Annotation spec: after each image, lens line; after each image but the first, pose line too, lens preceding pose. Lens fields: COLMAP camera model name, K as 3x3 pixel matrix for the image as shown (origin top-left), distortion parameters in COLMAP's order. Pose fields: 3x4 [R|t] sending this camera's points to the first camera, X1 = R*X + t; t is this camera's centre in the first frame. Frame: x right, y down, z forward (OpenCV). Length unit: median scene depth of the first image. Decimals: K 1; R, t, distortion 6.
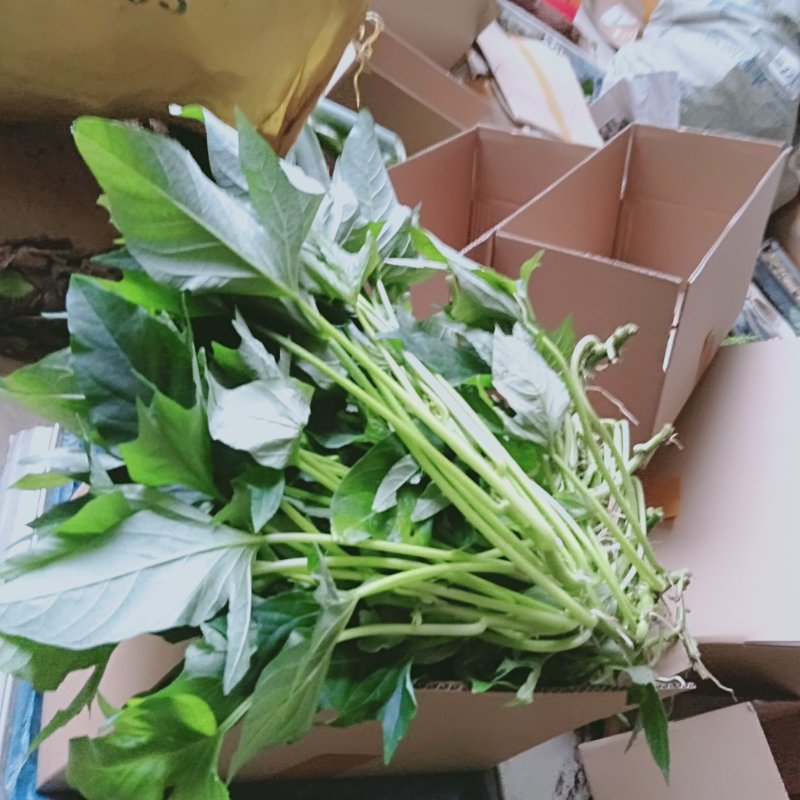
lens RADIAL K [[822.2, 0, 396.8], [0, 822.2, 385.6], [0, 0, 1]] dist [0.013677, -0.019363]
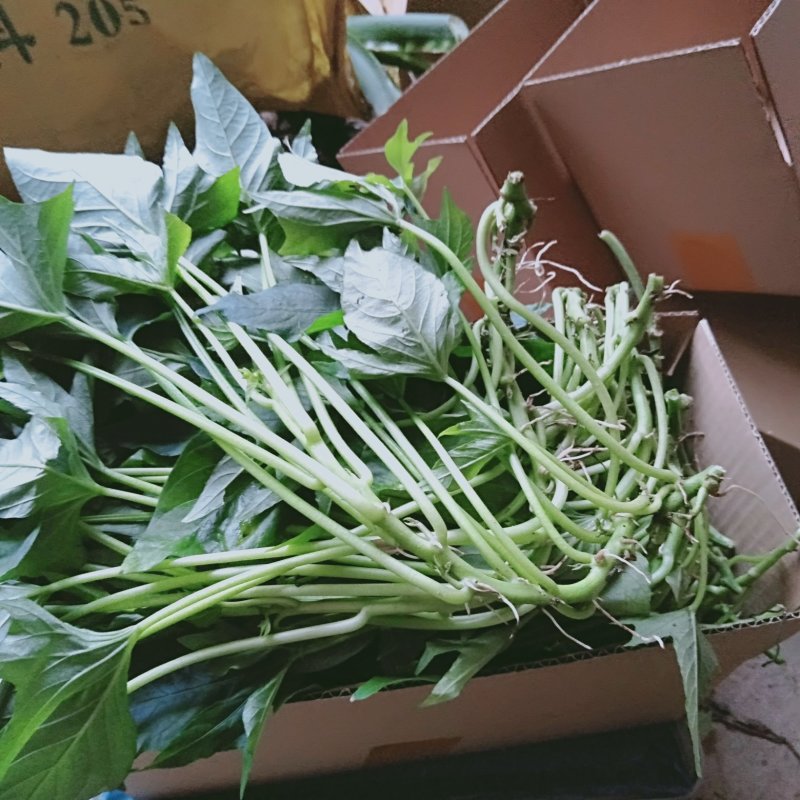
lens RADIAL K [[814.7, 0, 400.0], [0, 814.7, 400.0], [0, 0, 1]] dist [0.009885, -0.013490]
pose [[0.832409, -0.268254, -0.484907, 0.552150], [0.326430, 0.944462, 0.037878, 0.062352], [0.447815, -0.189818, 0.873745, 0.322981]]
